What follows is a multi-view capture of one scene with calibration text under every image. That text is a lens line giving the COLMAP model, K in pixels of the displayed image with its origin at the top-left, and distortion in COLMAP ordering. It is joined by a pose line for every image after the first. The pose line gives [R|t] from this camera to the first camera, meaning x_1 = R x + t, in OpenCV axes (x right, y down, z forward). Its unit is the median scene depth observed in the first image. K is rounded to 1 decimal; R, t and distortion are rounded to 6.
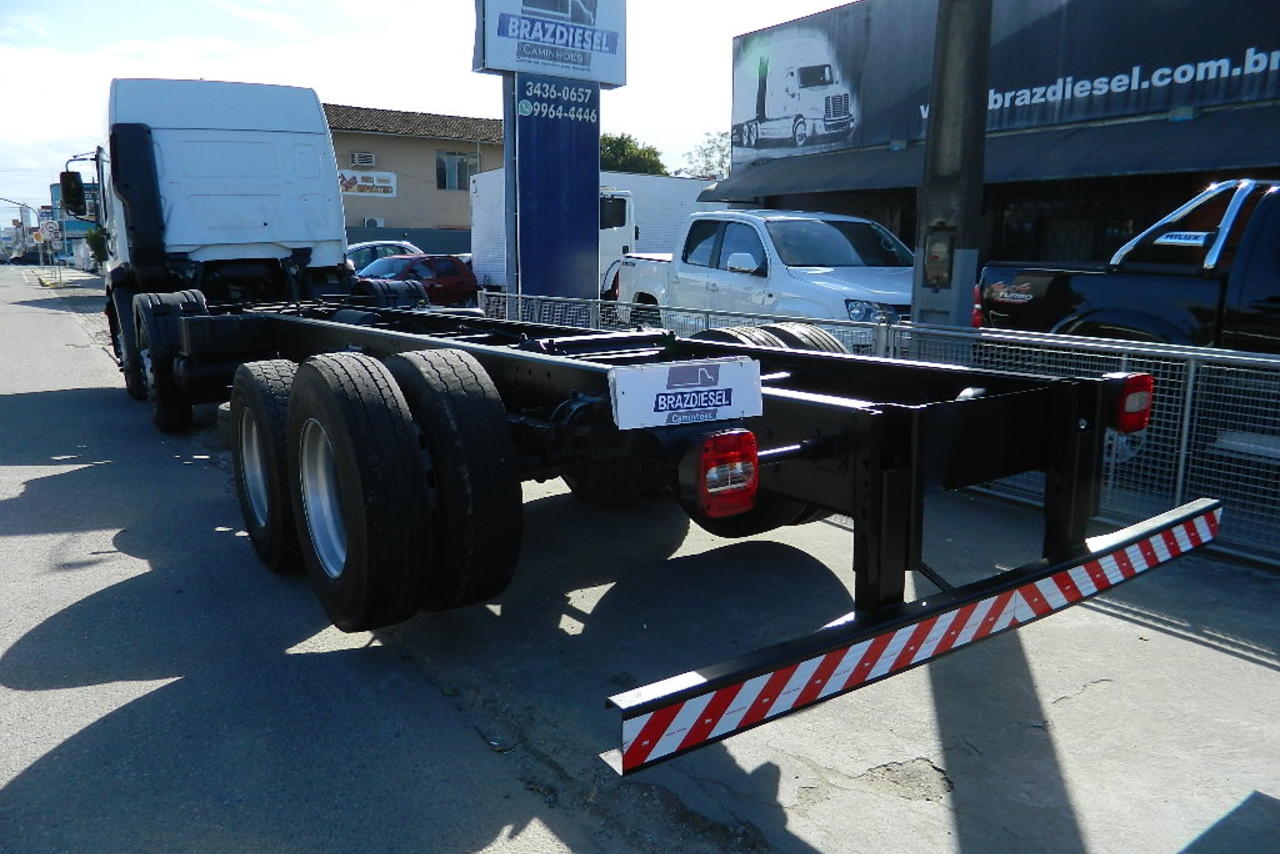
lens RADIAL K [[937.4, 0, 643.7], [0, 937.4, 428.6], [0, 0, 1]] dist [-0.068715, 0.003190]
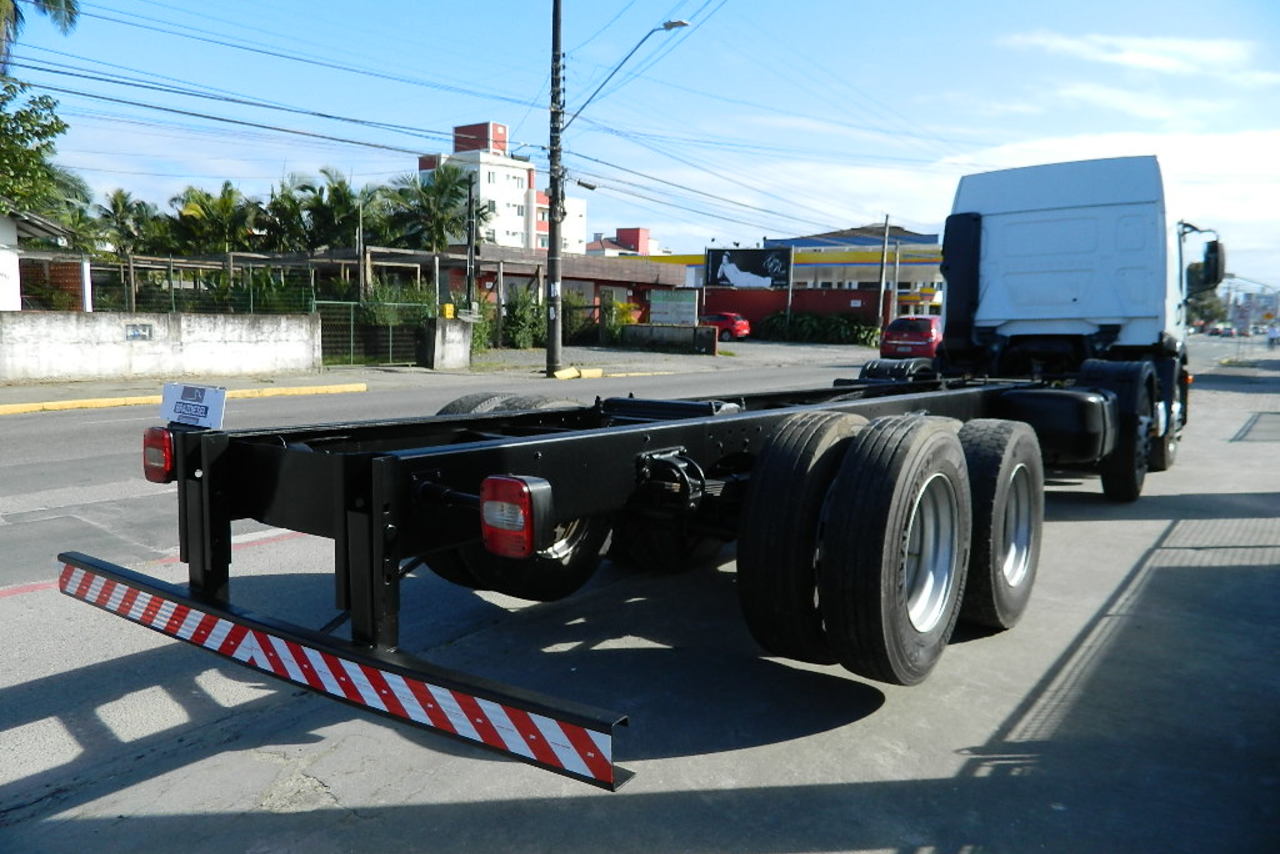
lens RADIAL K [[937.4, 0, 644.3], [0, 937.4, 427.4], [0, 0, 1]] dist [-0.068715, 0.003190]
pose [[0.326419, 0.096501, -0.940286, 0.404373], [-0.179333, 0.983030, 0.038633, -0.045470], [0.928057, 0.156013, 0.338186, 0.275851]]
